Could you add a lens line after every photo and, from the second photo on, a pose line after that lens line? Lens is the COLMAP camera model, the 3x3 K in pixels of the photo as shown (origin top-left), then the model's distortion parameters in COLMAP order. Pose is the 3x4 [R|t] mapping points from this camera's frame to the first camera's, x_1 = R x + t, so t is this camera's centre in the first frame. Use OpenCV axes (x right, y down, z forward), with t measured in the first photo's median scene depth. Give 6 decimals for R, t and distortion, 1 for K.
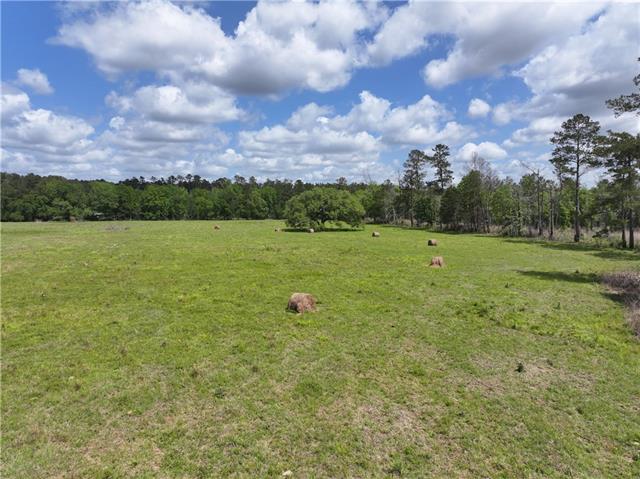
lens RADIAL K [[443.5, 0, 320.8], [0, 443.5, 236.3], [0, 0, 1]] dist [-0.003232, 0.008656]
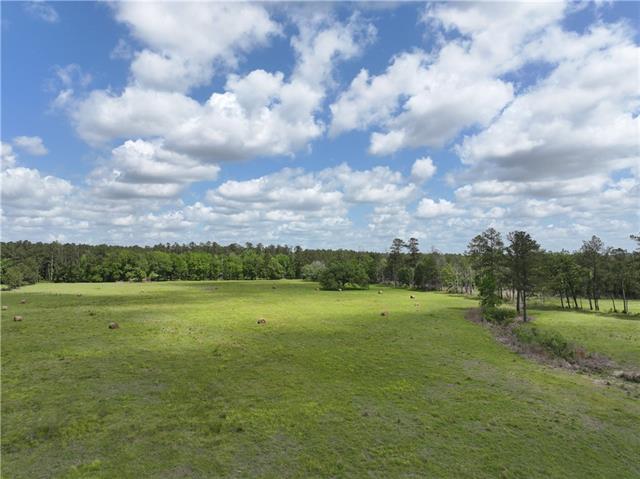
lens RADIAL K [[449.5, 0, 319.7], [0, 449.5, 245.0], [0, 0, 1]] dist [0.006745, 0.006737]
pose [[0.997376, 0.002067, 0.072366, -0.168713], [0.005075, 0.995138, -0.098363, -0.011182], [-0.072218, 0.098472, 0.992516, -0.542666]]
